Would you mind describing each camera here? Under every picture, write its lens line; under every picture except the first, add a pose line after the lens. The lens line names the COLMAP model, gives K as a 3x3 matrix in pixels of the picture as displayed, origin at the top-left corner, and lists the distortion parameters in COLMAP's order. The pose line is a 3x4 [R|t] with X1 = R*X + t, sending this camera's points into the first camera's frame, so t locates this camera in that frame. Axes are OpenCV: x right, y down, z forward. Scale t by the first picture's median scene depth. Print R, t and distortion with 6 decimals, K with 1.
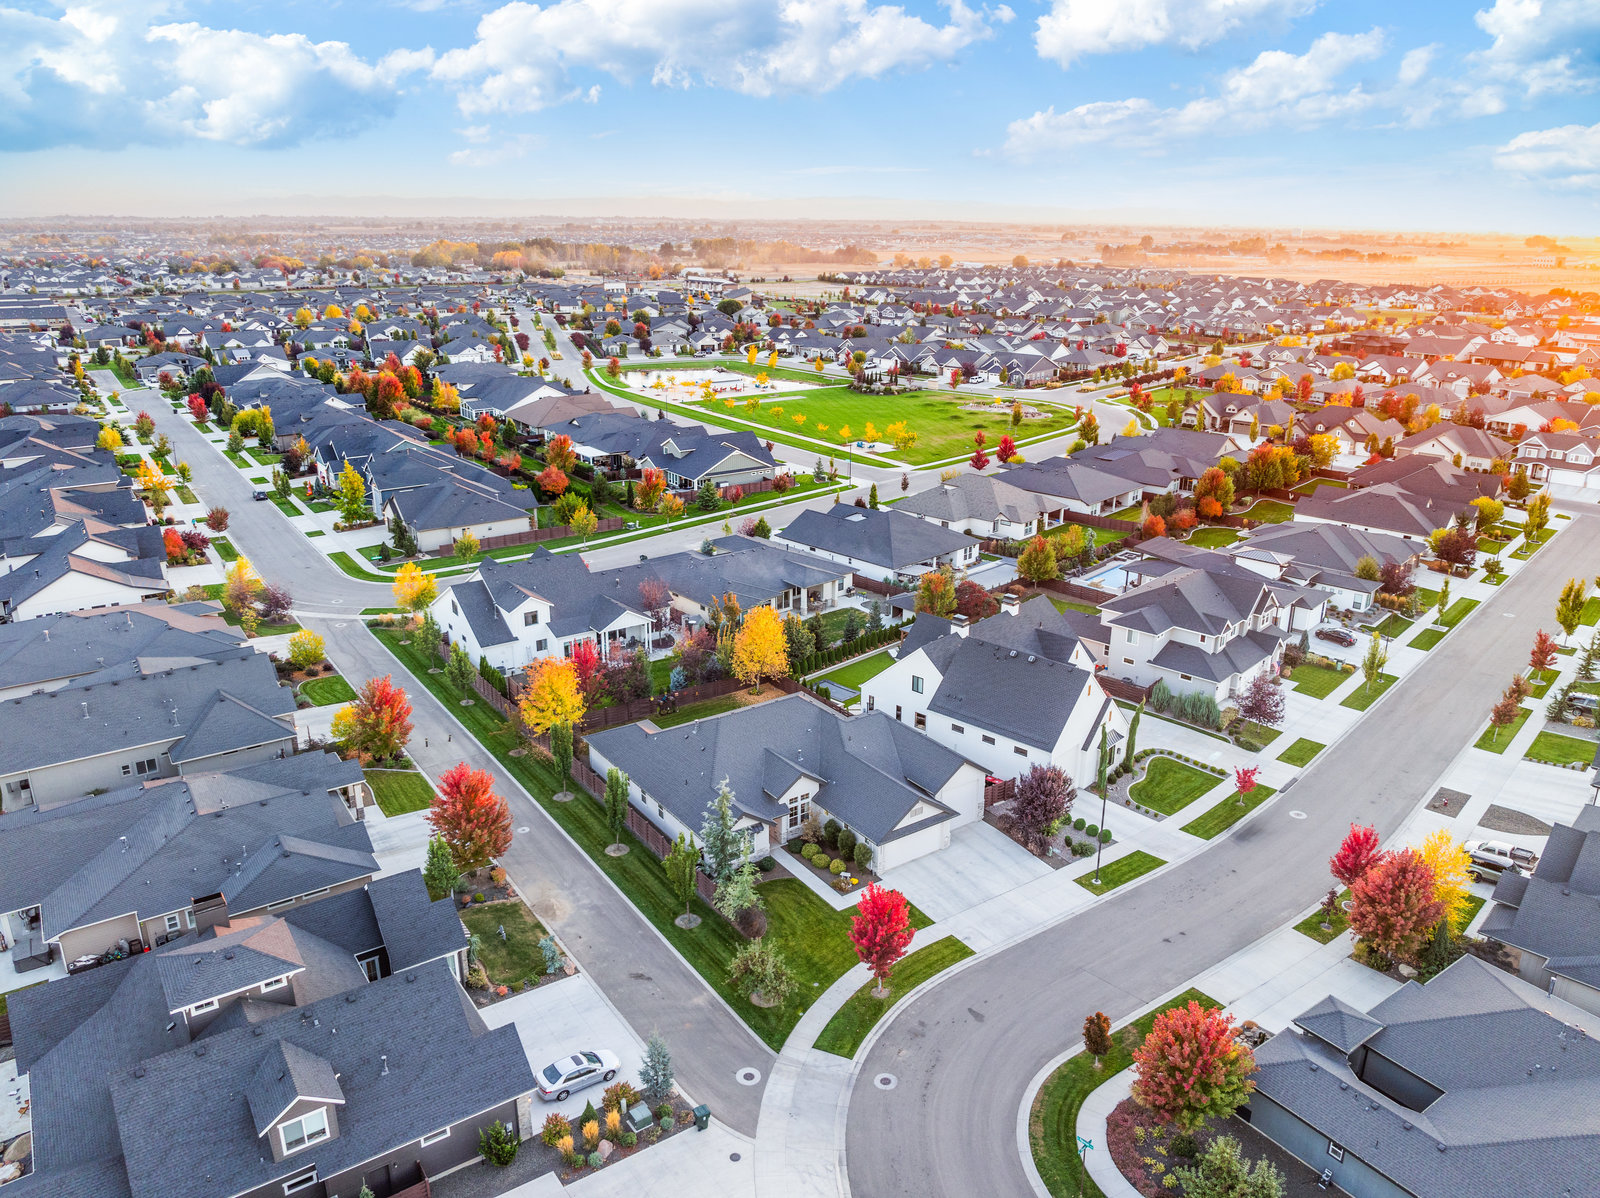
lens RADIAL K [[1136.2, 0, 795.5], [0, 1136.2, 594.8], [0, 0, 1]] dist [-0.036103, 0.001022]
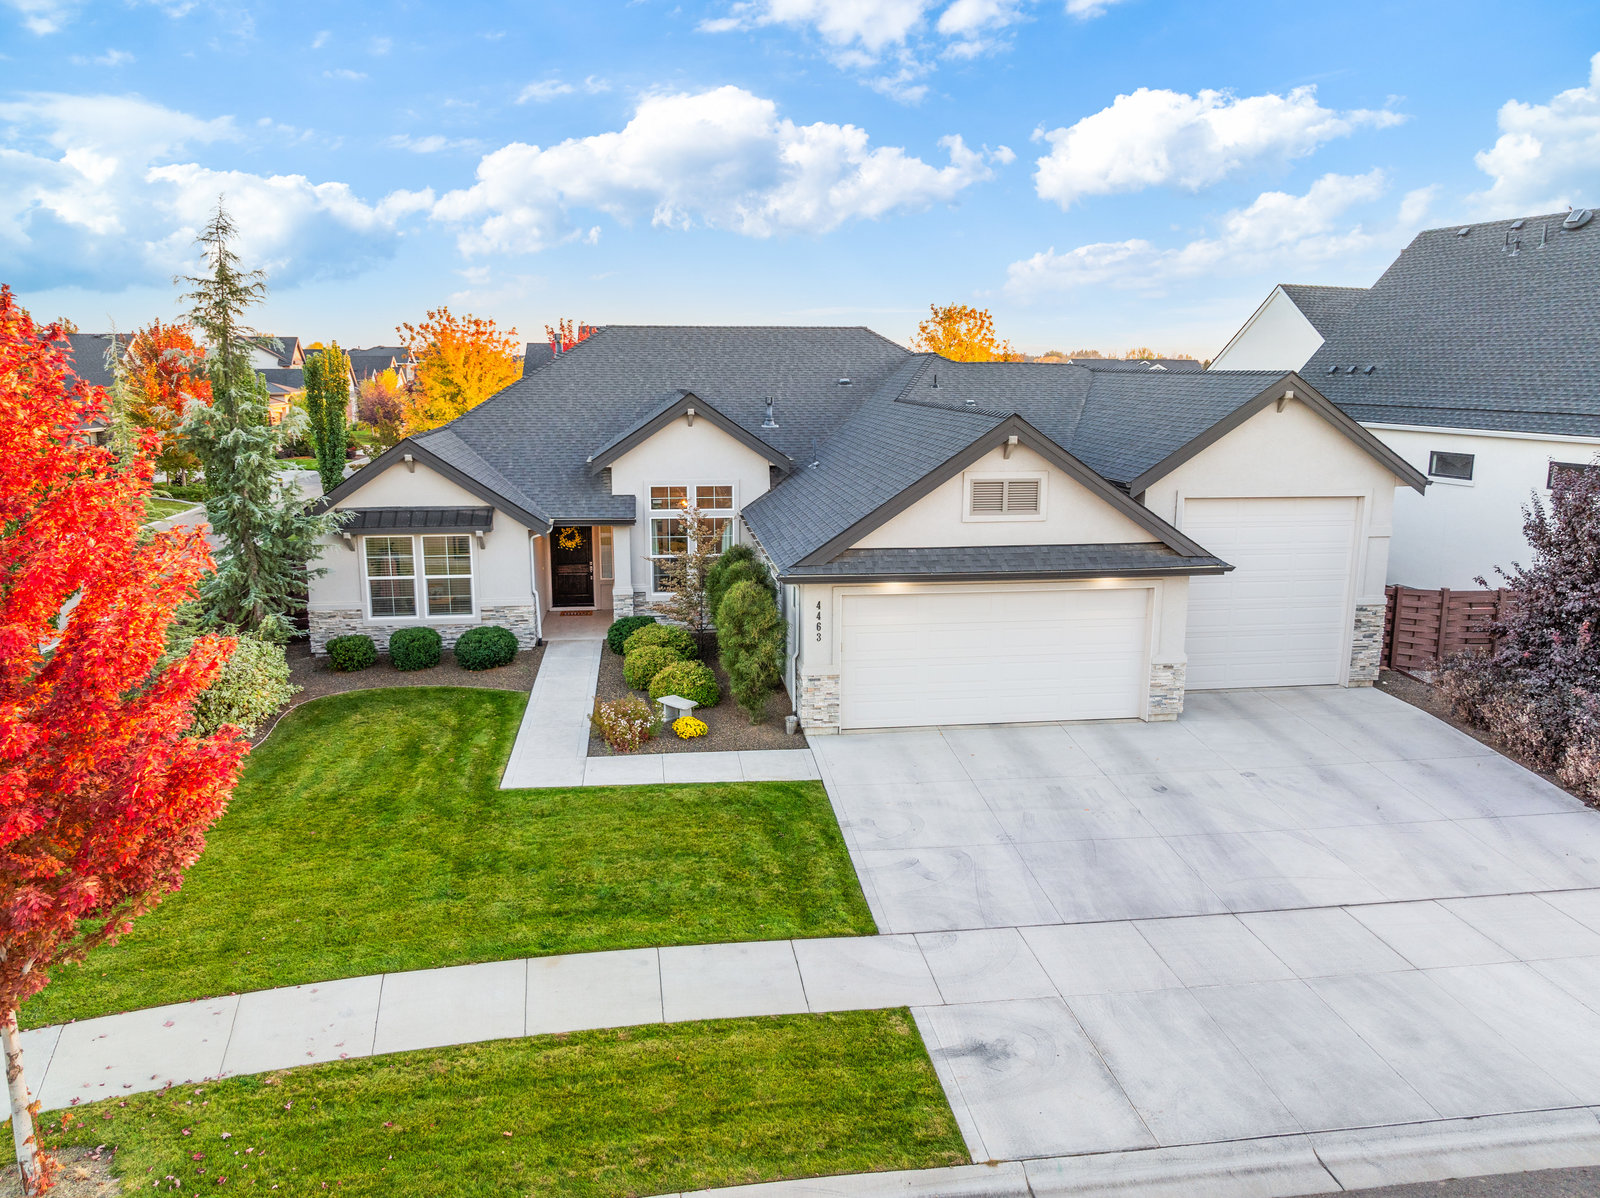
lens RADIAL K [[1136.2, 0, 795.5], [0, 1136.2, 594.8], [0, 0, 1]] dist [-0.036103, 0.001022]
pose [[0.887665, 0.083361, -0.452882, 0.176721], [-0.139430, 0.985967, -0.091803, 0.240021], [0.438874, 0.144636, 0.886831, 0.777528]]
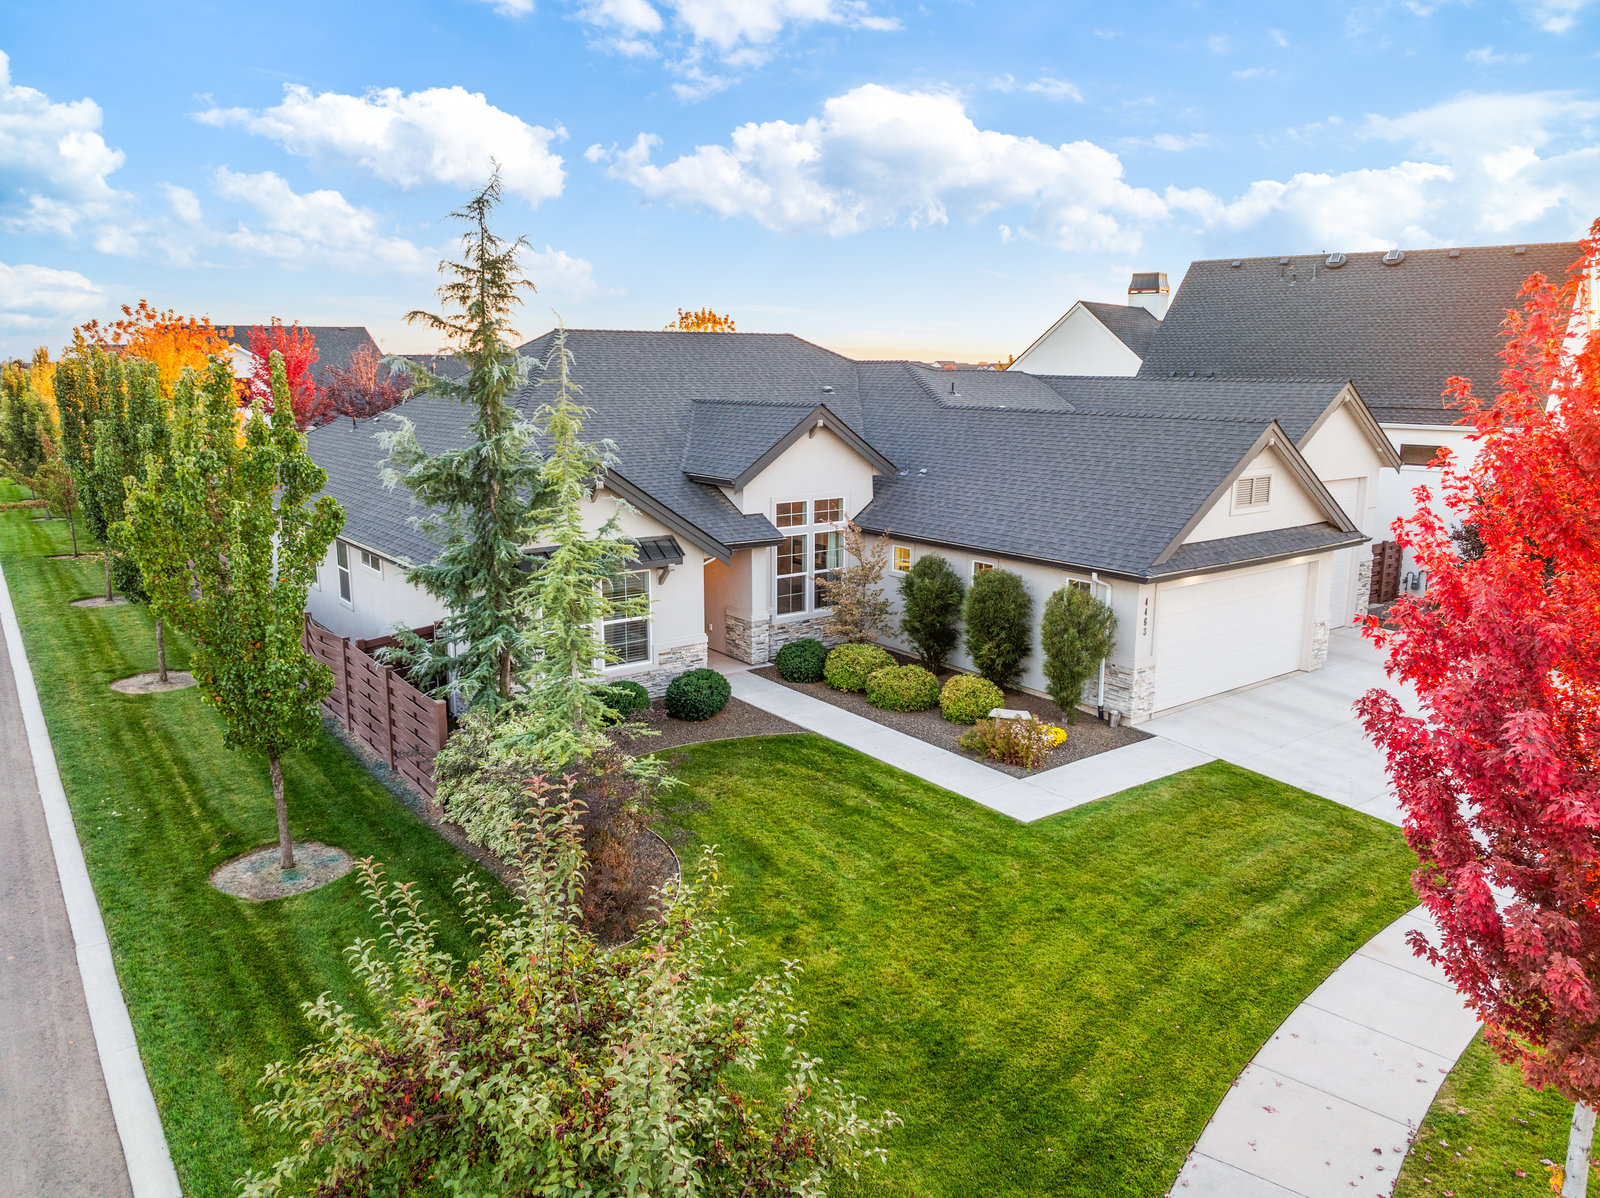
lens RADIAL K [[1136.2, 0, 795.5], [0, 1136.2, 594.8], [0, 0, 1]] dist [-0.036103, 0.001022]
pose [[0.999225, -0.015689, 0.036106, -0.011832], [0.020026, 0.992193, -0.123094, 0.247678], [-0.033893, 0.123721, 0.991738, 0.742230]]
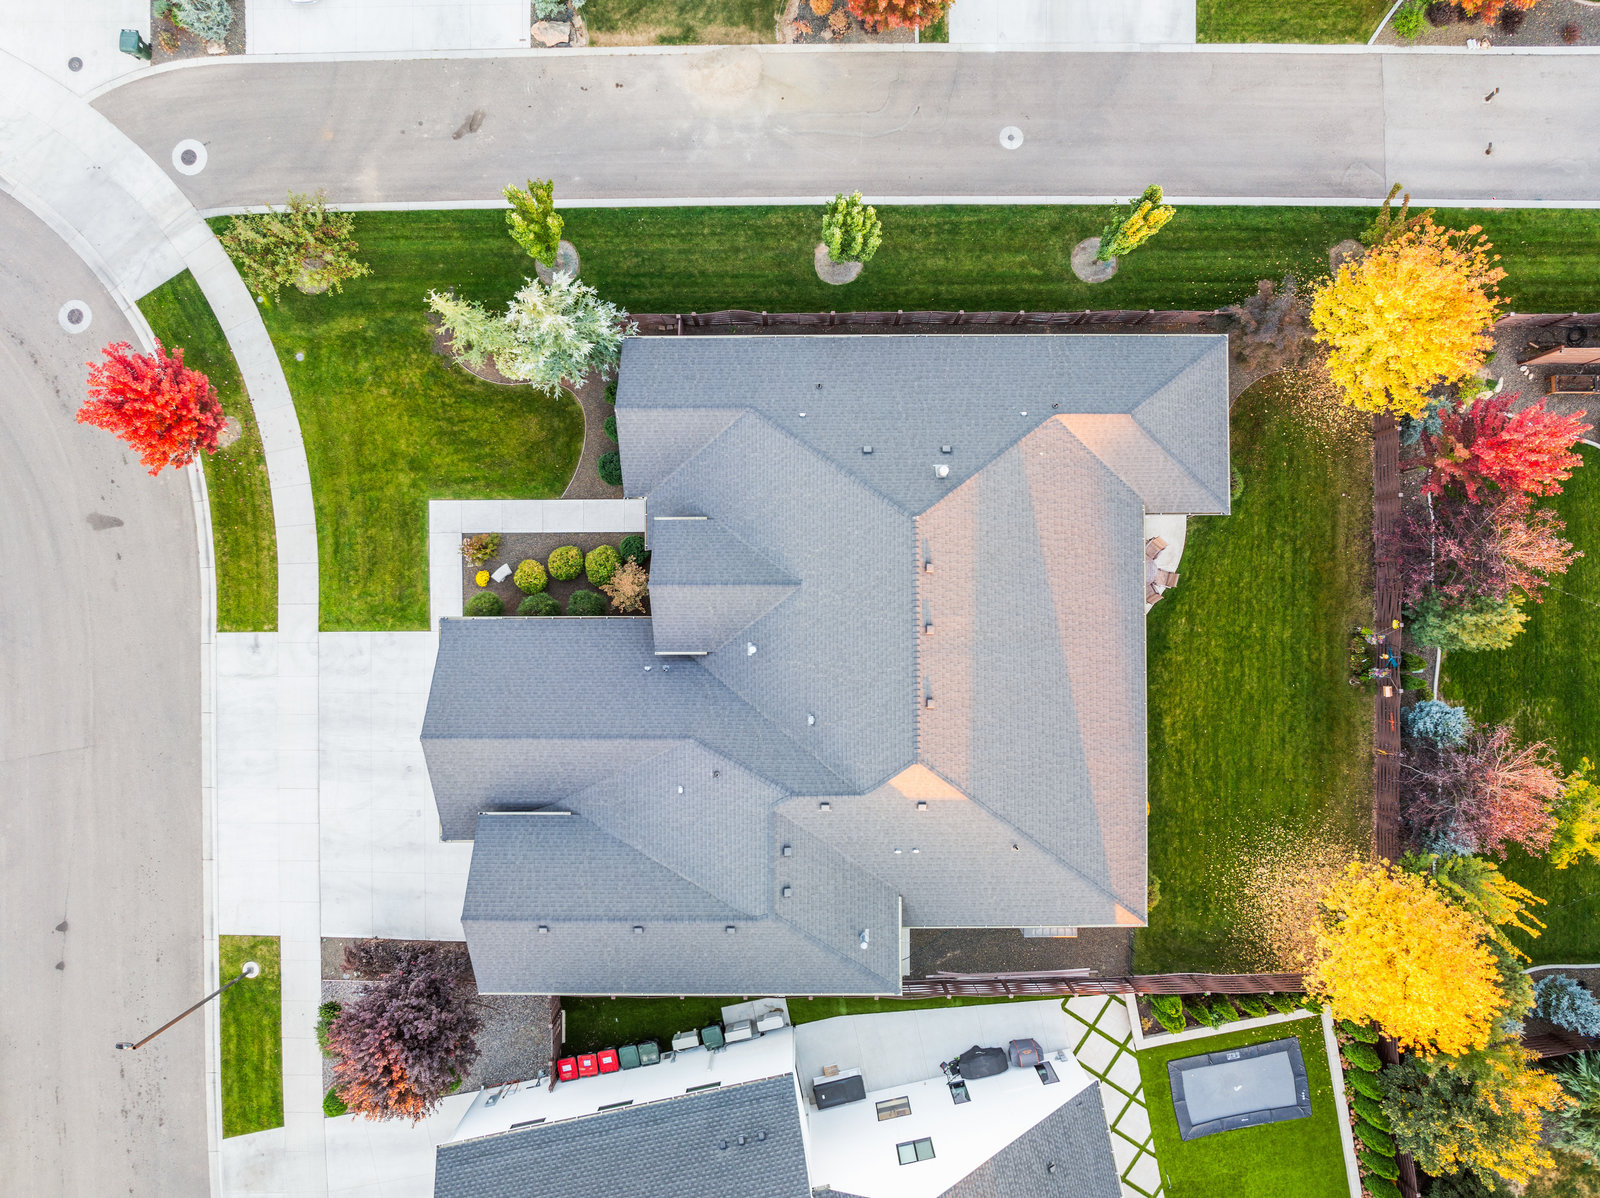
lens RADIAL K [[1136.2, 0, 795.5], [0, 1136.2, 594.8], [0, 0, 1]] dist [-0.036103, 0.001022]
pose [[-0.568804, 0.822400, -0.010993, -0.019058], [-0.266169, -0.171414, 0.948563, -0.284825], [0.778214, 0.542472, 0.316398, 0.935629]]
